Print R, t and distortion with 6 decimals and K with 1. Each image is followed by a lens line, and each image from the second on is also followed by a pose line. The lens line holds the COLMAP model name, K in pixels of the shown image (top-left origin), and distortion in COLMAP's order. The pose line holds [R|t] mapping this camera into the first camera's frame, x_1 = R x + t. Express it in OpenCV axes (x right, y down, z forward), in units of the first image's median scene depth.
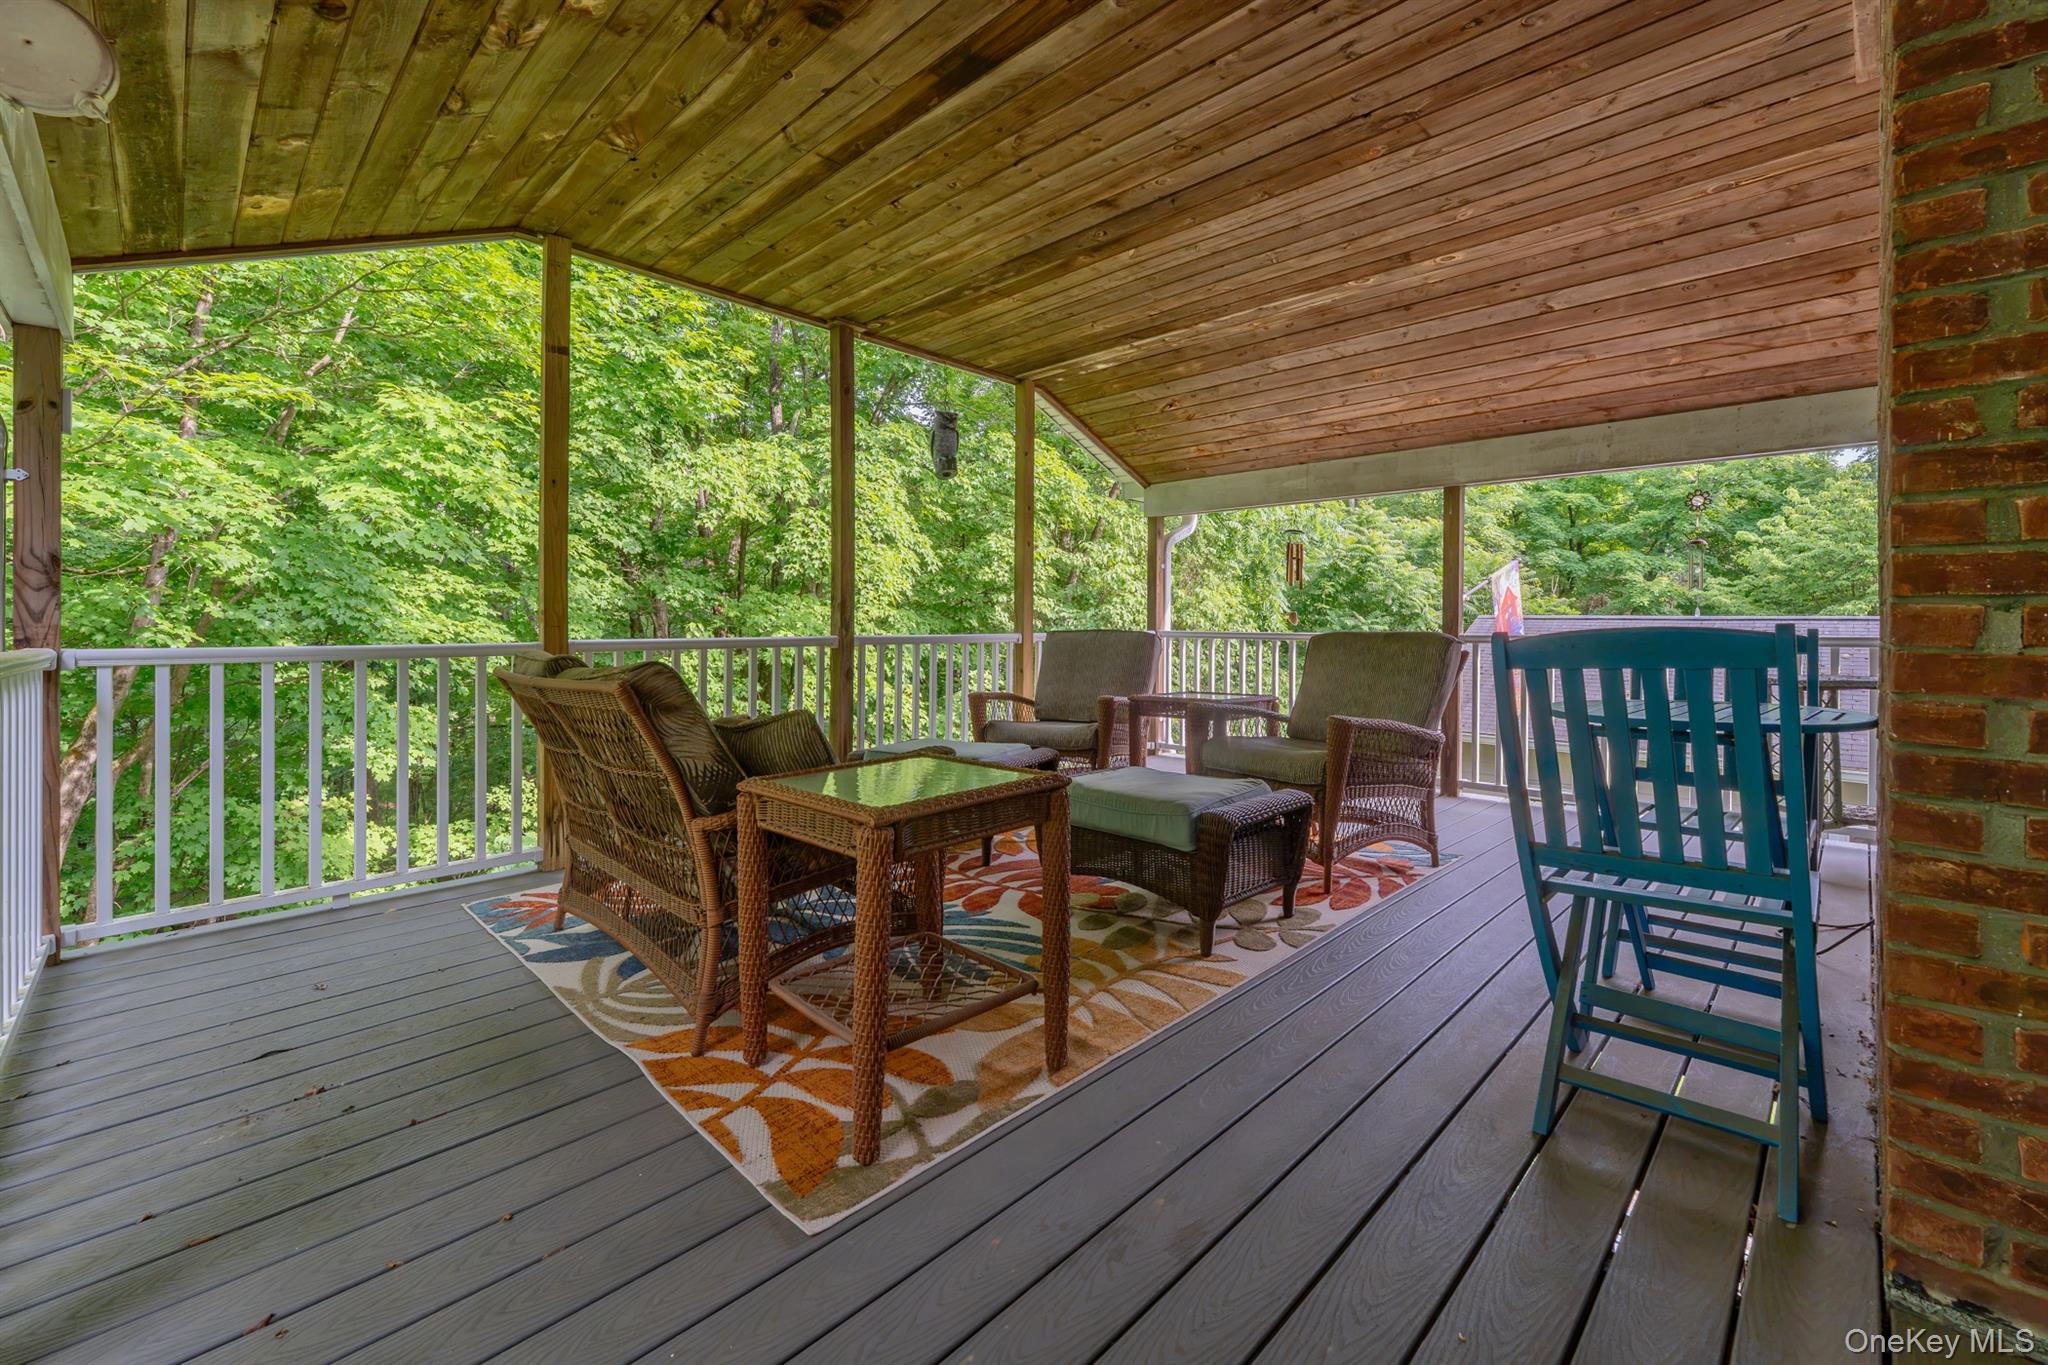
lens RADIAL K [[843.3, 0, 1020.3], [0, 843.3, 619.4], [0, 0, 1]] dist [-0.001082, -0.000115]
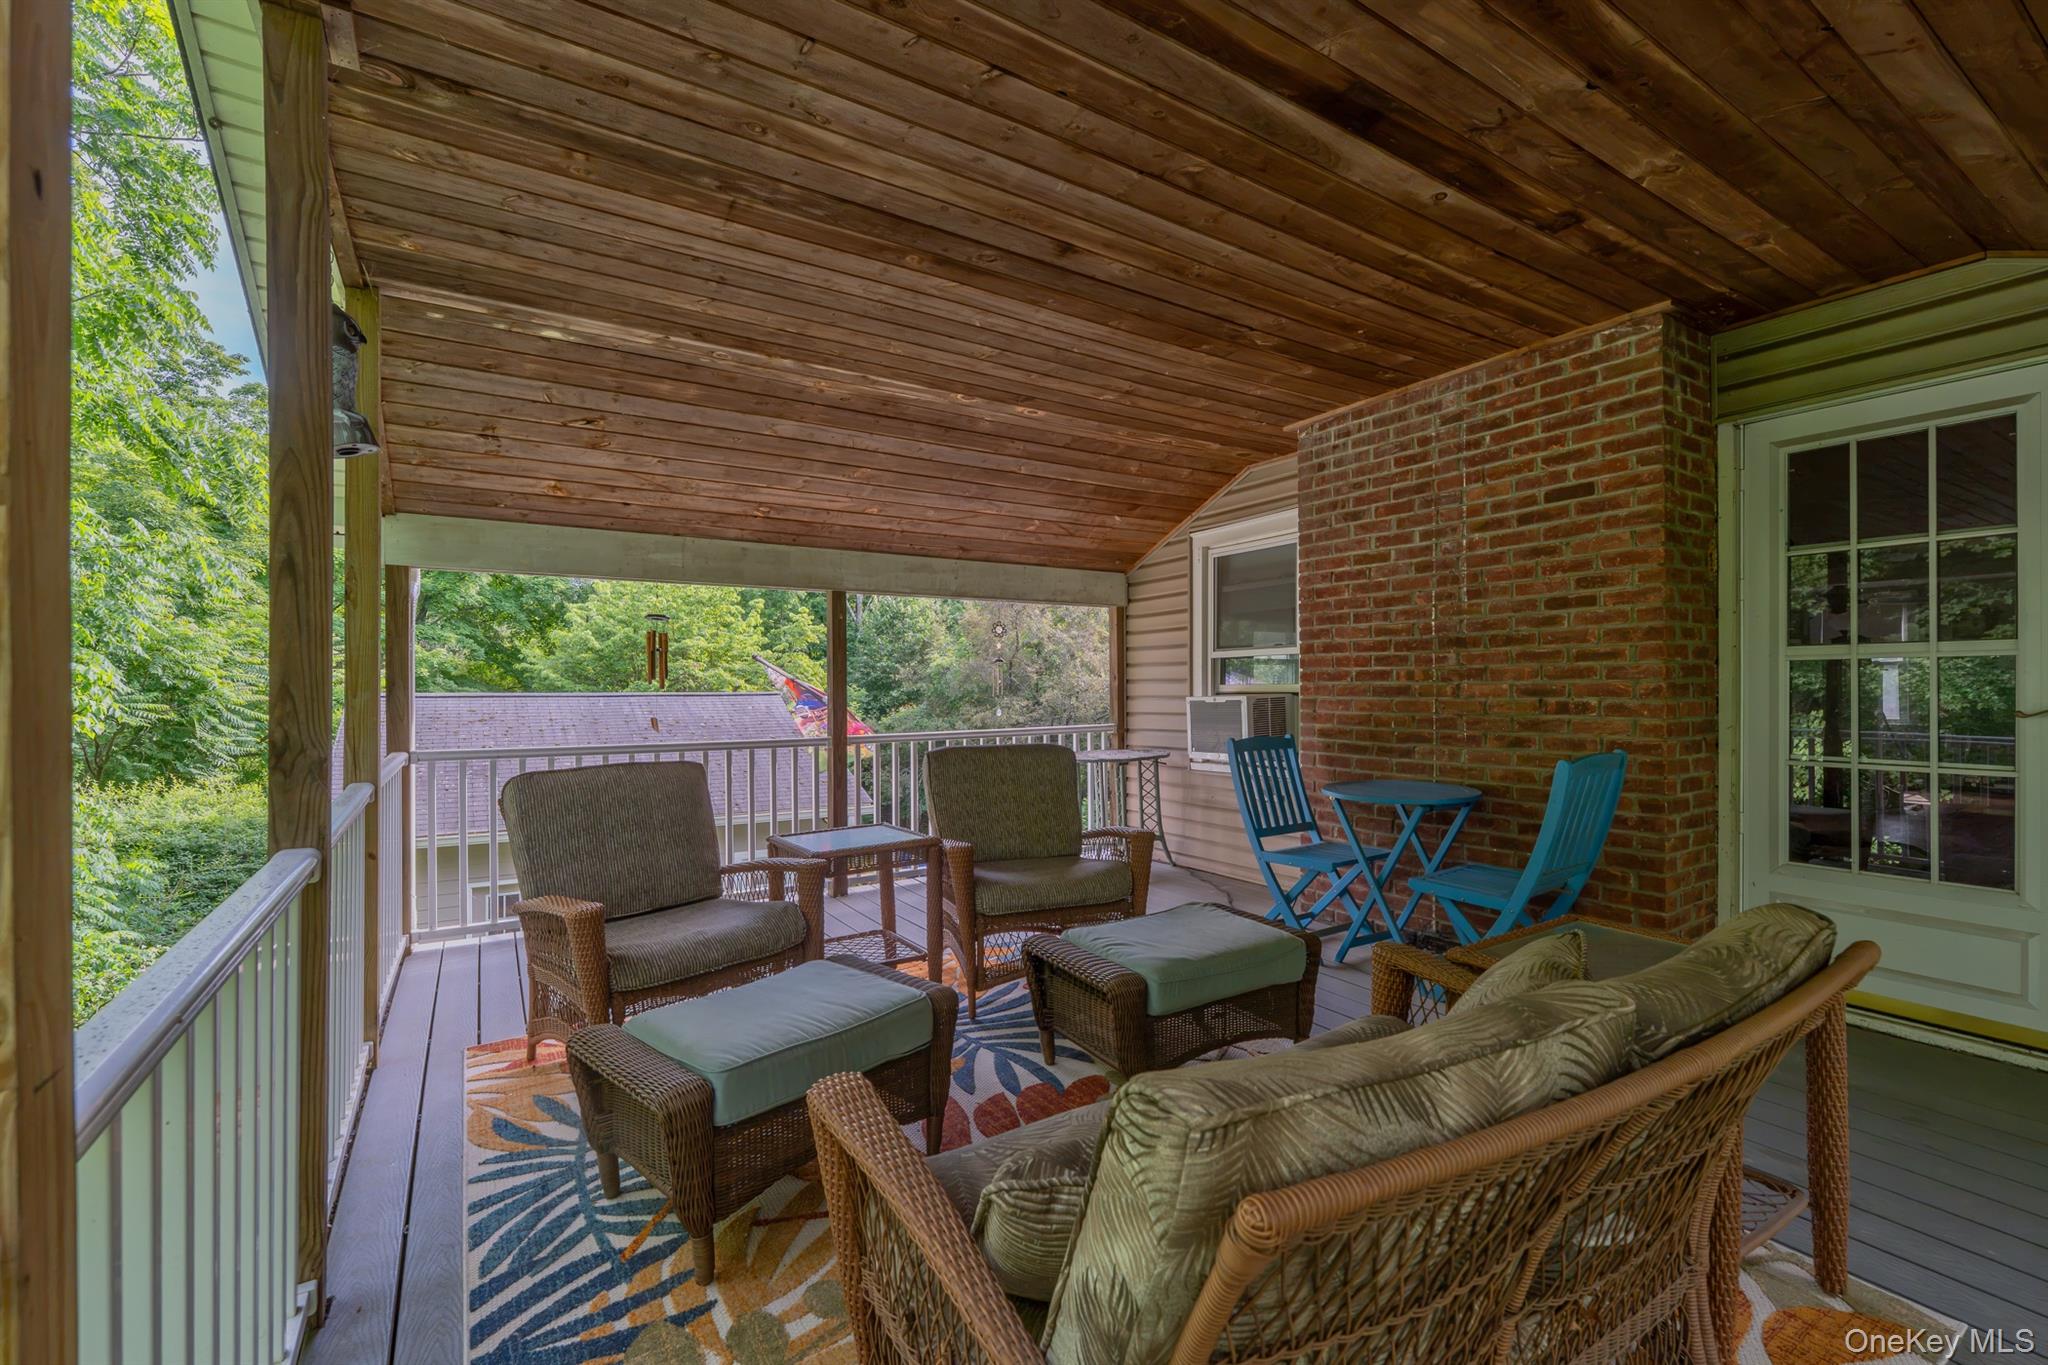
lens RADIAL K [[877.7, 0, 1024.0], [0, 877.7, 682.5], [0, 0, 1]] dist [-0.000361, -0.000137]
pose [[0.226626, -0.000740, 0.973982, -0.469107], [0.001052, 0.999999, 0.000515, -0.047897], [-0.973981, 0.000908, 0.226626, 0.543834]]
